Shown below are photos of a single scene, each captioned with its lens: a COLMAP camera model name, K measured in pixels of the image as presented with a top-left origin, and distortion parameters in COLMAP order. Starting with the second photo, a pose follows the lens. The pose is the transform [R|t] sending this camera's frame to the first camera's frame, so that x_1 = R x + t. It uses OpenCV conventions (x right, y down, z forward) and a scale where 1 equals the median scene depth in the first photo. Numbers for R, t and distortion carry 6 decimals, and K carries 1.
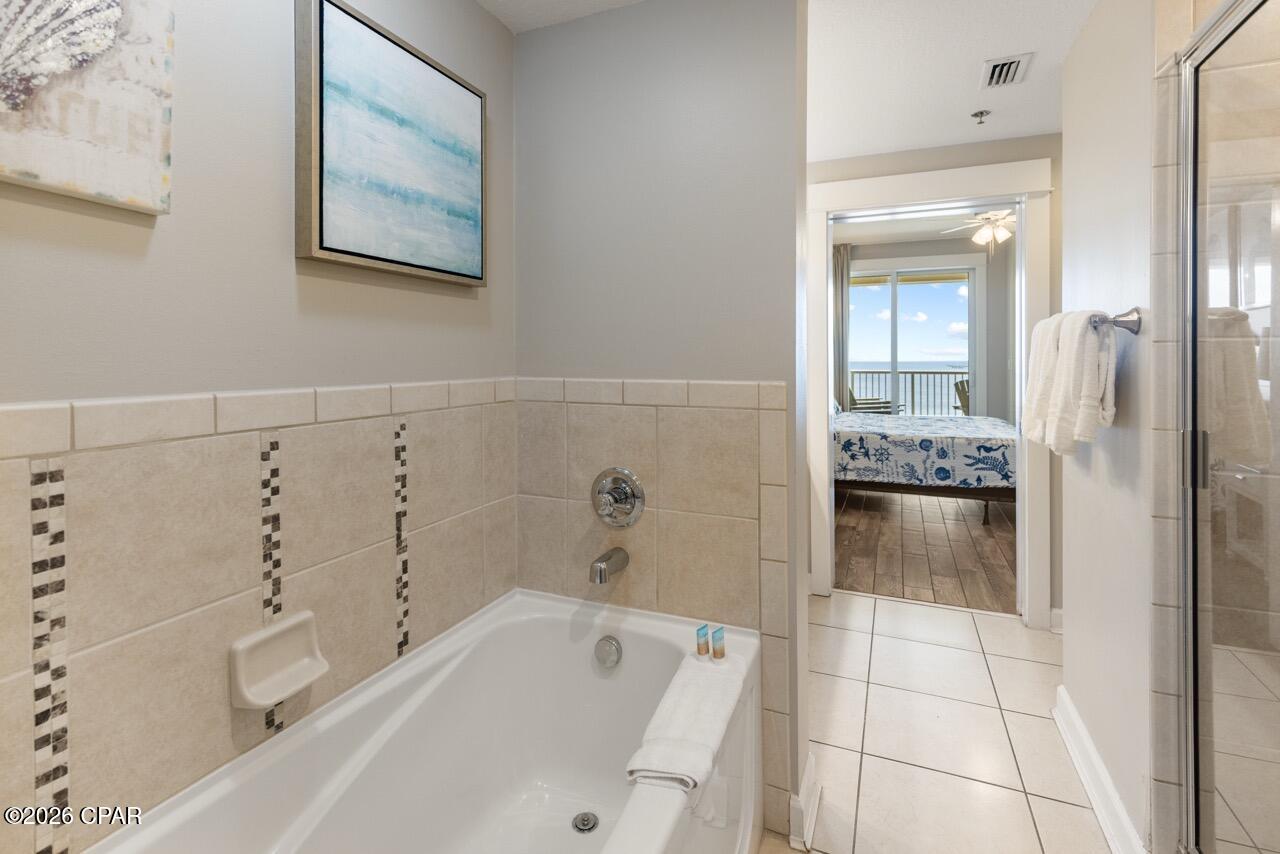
lens RADIAL K [[596.7, 0, 640.8], [0, 596.7, 352.9], [0, 0, 1]] dist [0.010888, -0.001578]
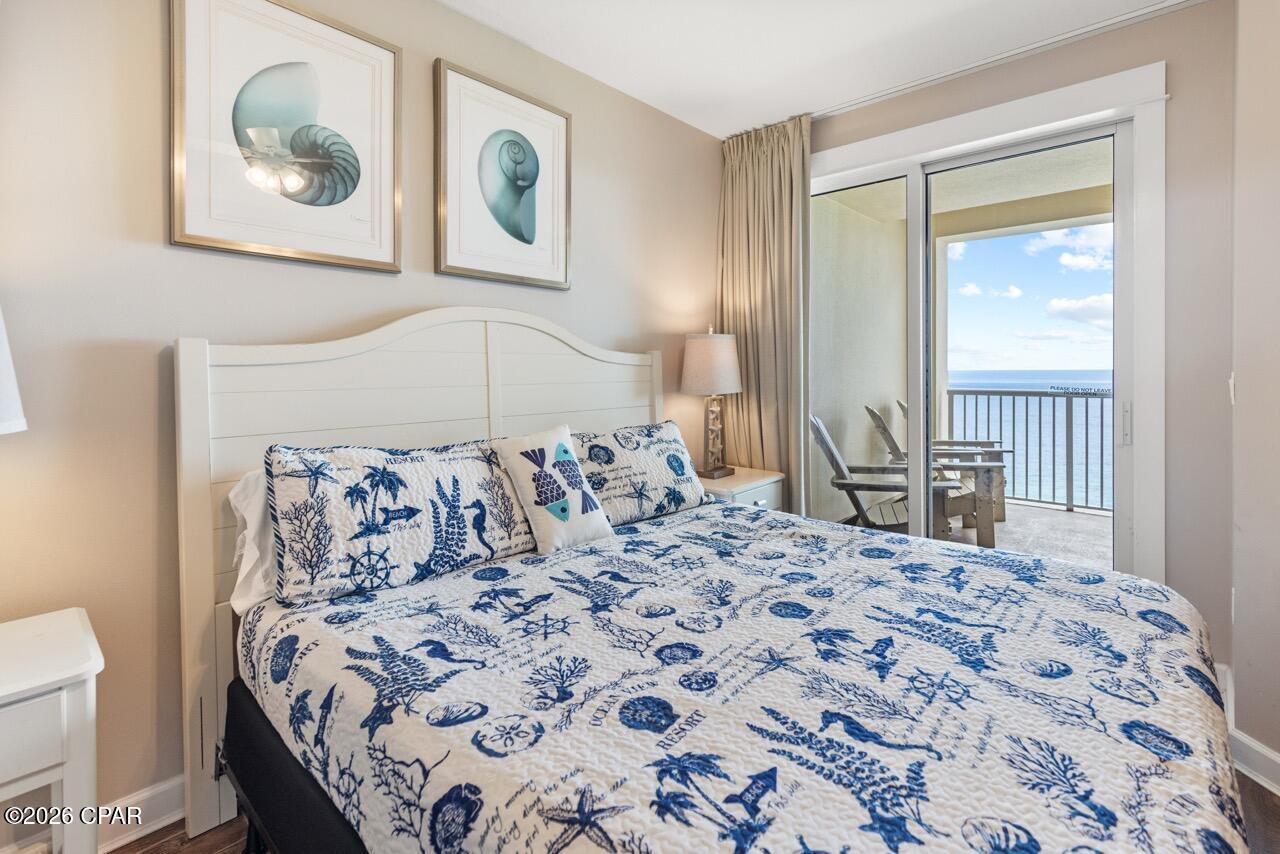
lens RADIAL K [[596.7, 0, 644.6], [0, 596.7, 370.6], [0, 0, 1]] dist [0.010888, -0.001578]
pose [[0.945099, -0.003994, -0.326759, 0.602608], [0.008227, 0.999899, 0.011573, 0.005482], [0.326680, -0.013626, 0.945037, 0.850328]]
